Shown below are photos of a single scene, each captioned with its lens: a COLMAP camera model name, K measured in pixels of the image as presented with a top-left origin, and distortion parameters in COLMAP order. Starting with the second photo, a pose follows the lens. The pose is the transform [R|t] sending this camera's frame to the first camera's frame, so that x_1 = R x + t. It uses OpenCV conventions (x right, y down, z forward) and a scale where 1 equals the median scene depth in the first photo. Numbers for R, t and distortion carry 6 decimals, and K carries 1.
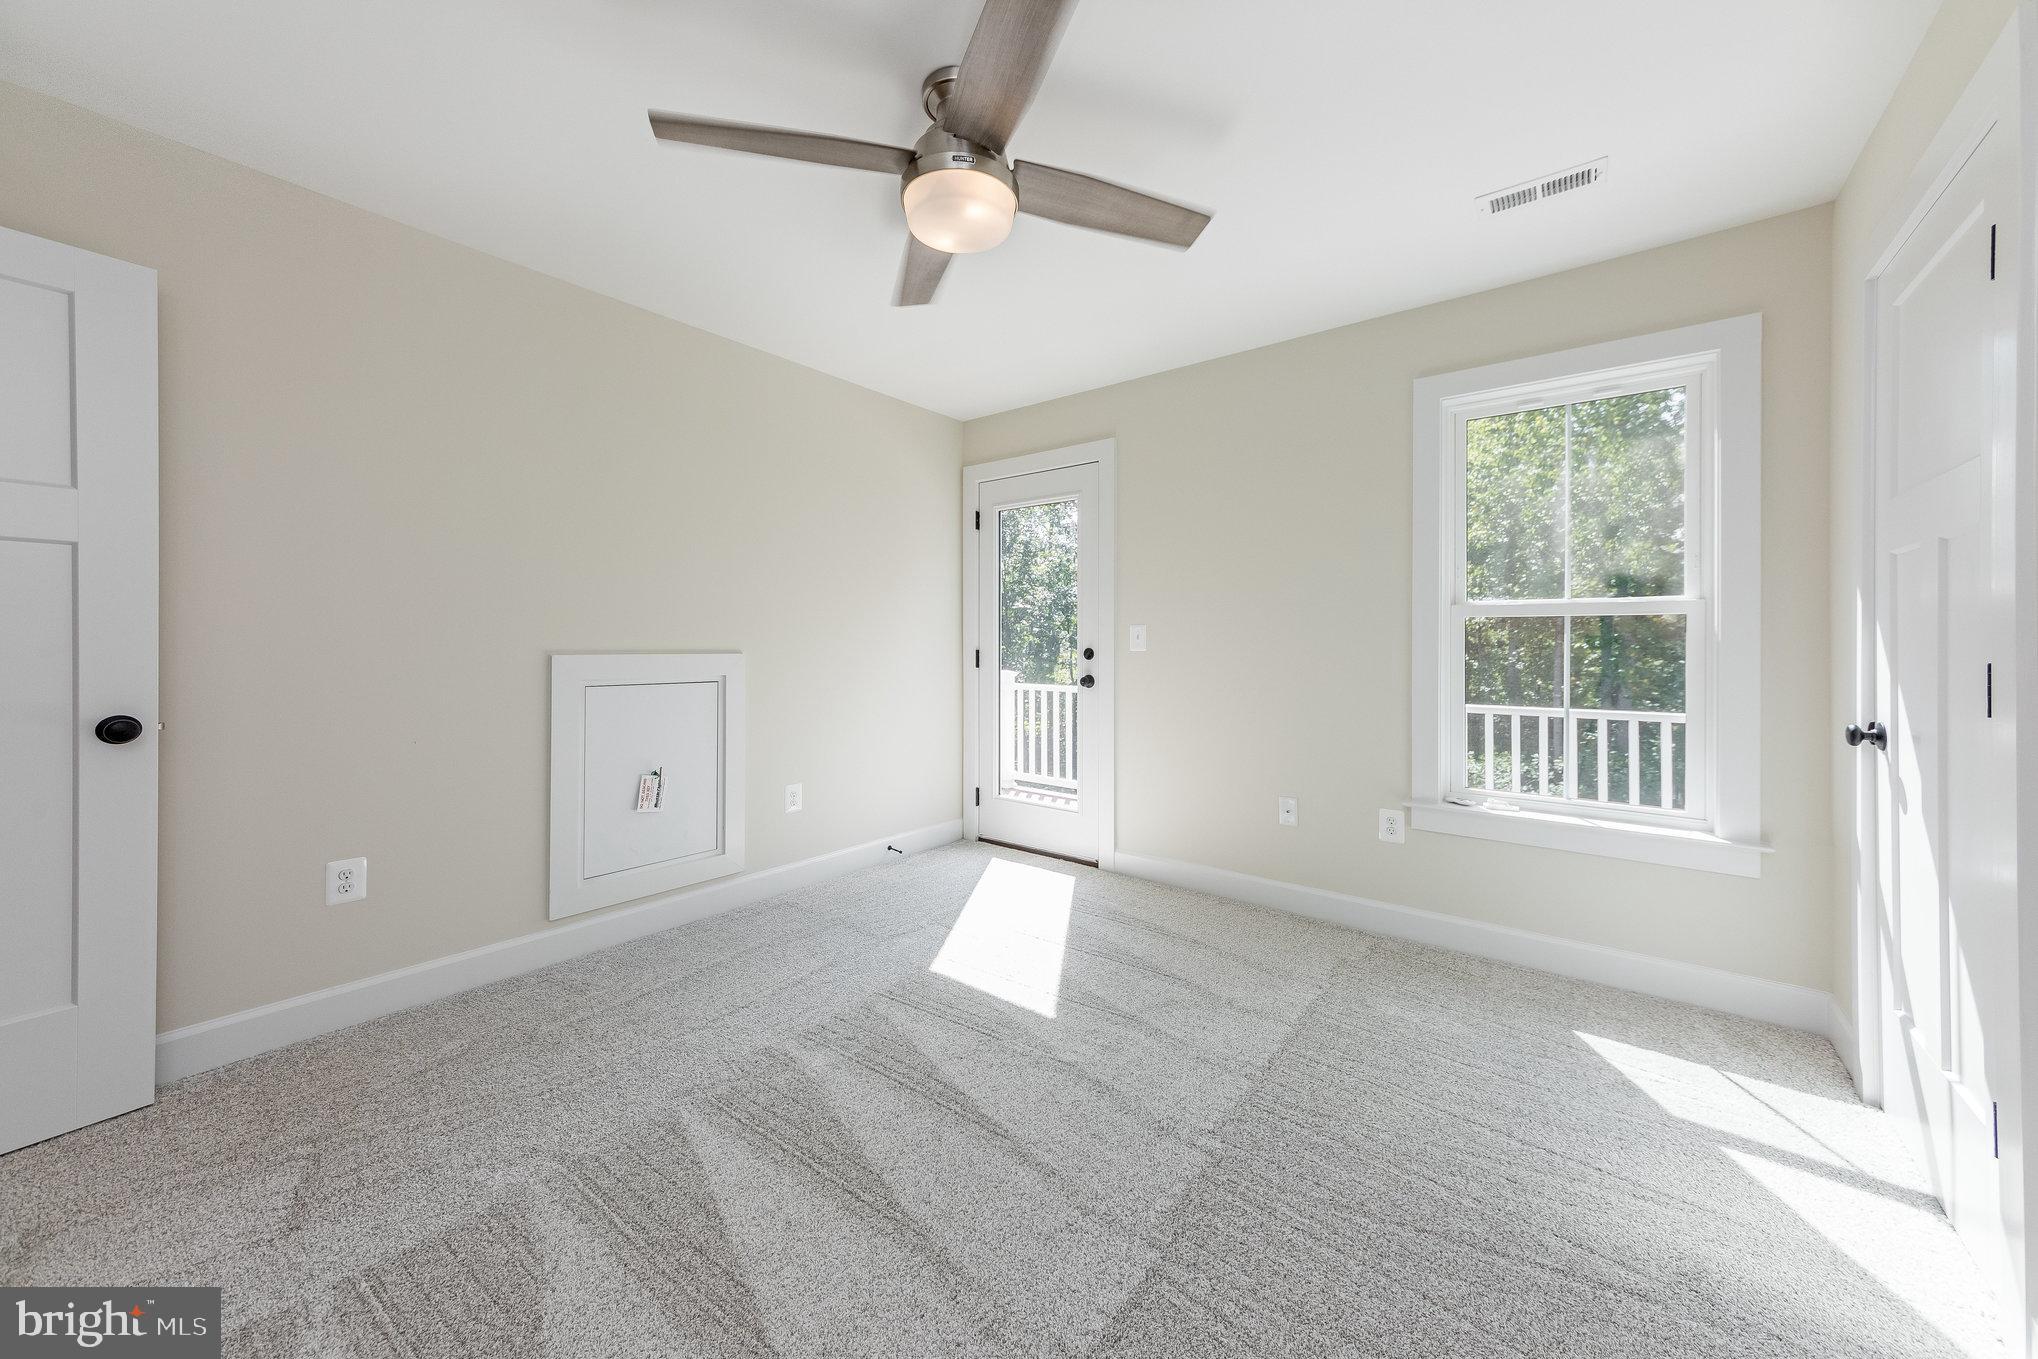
lens RADIAL K [[726.3, 0, 1017.0], [0, 726.3, 639.9], [0, 0, 1]] dist [-0.000236, 0.001344]
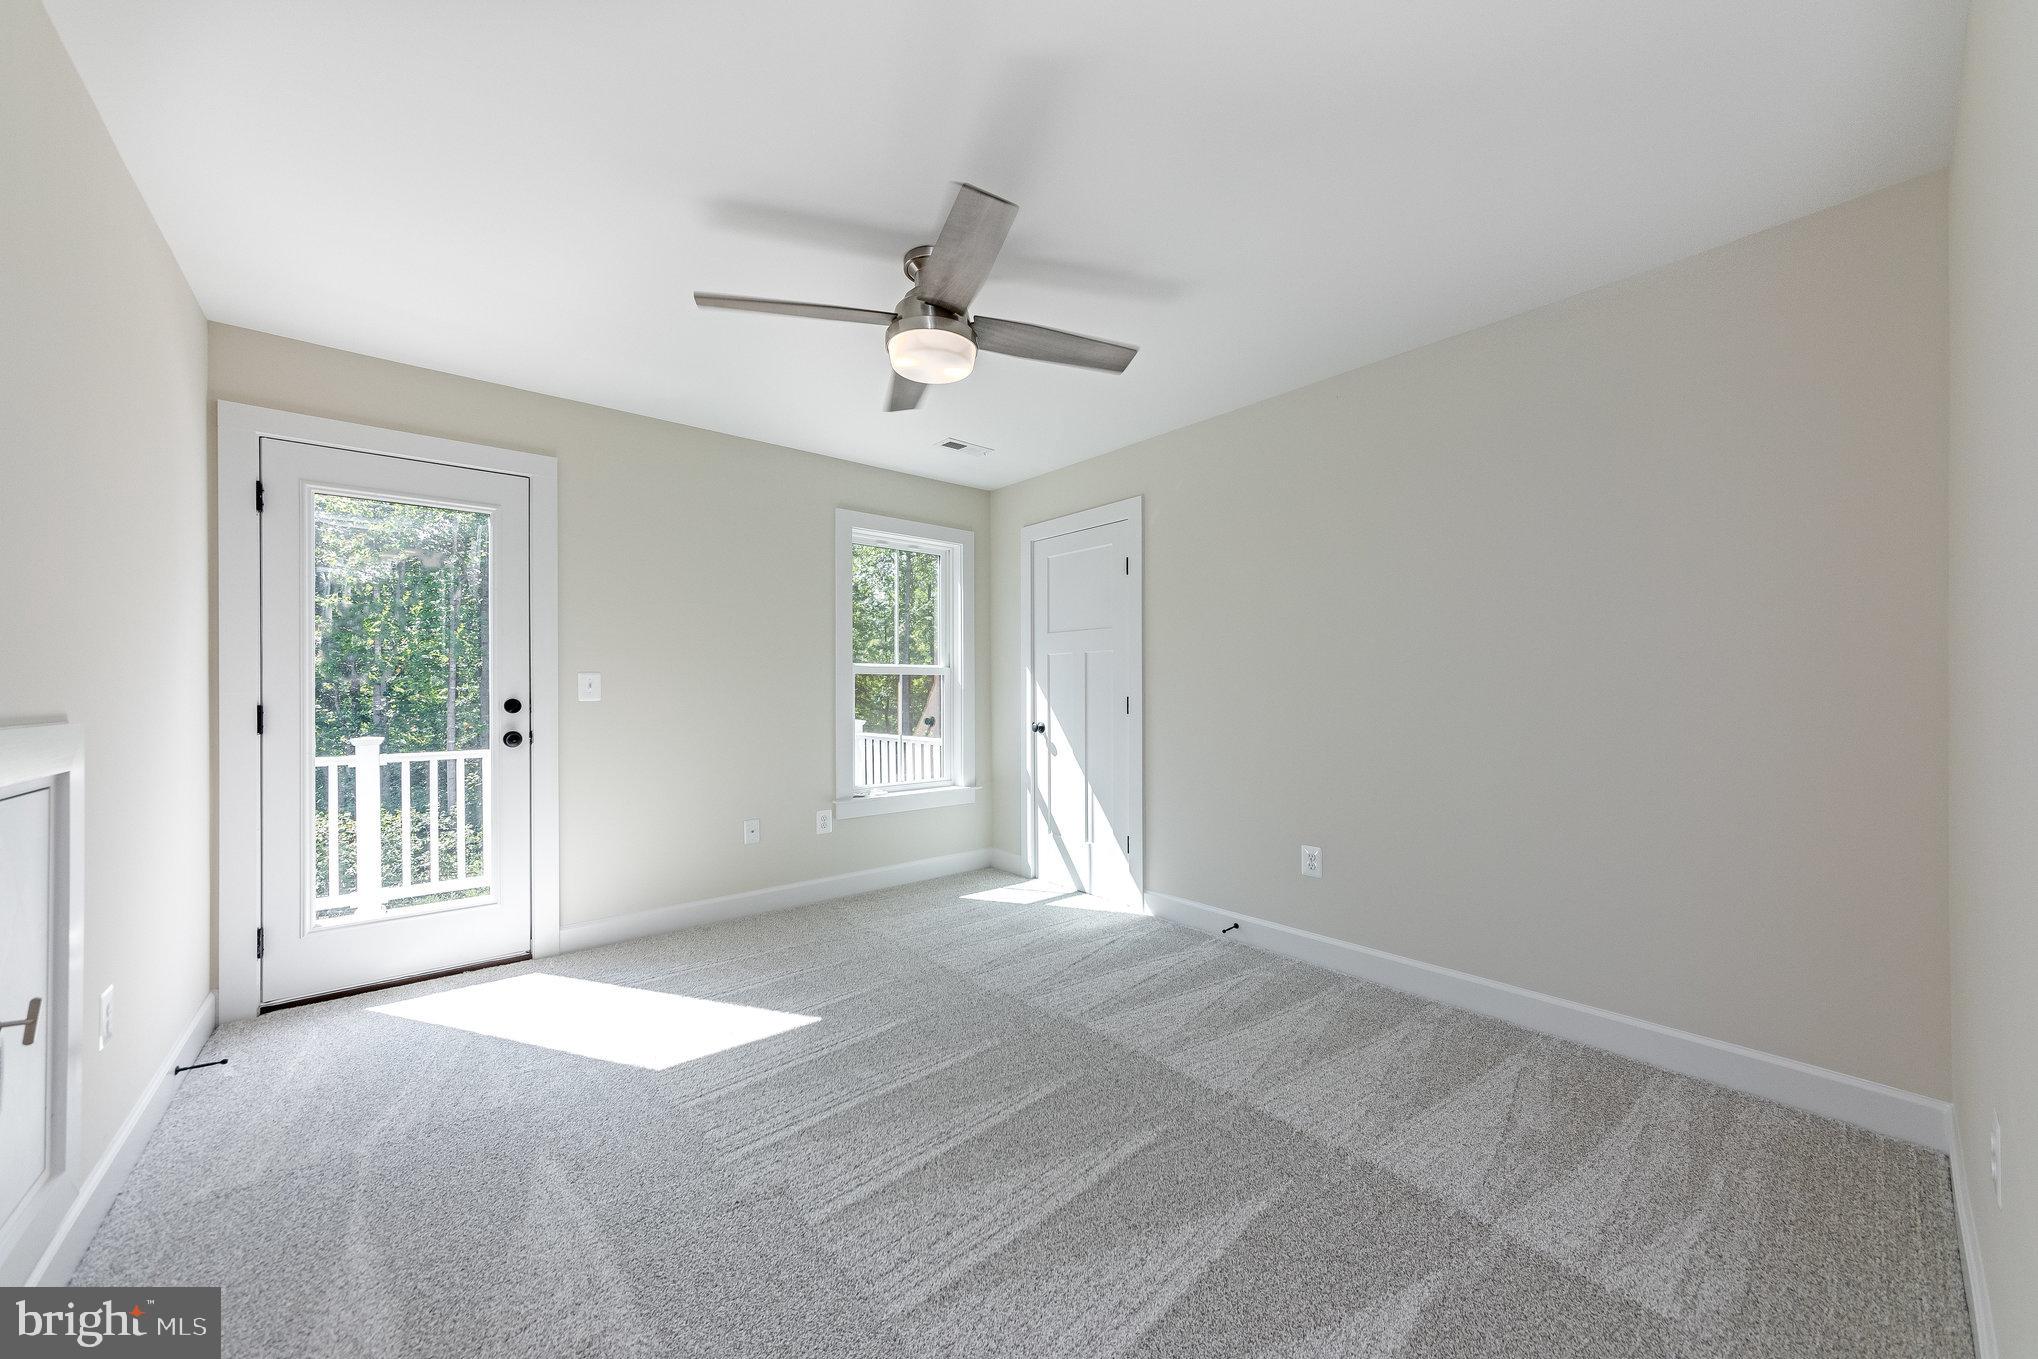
lens RADIAL K [[726.3, 0, 1016.7], [0, 726.3, 685.3], [0, 0, 1]] dist [-0.000236, 0.001344]
pose [[0.201706, 0.001181, 0.979445, -0.778856], [-0.002455, 0.999997, -0.000700, -0.006997], [-0.979443, -0.002263, 0.201708, 0.355263]]
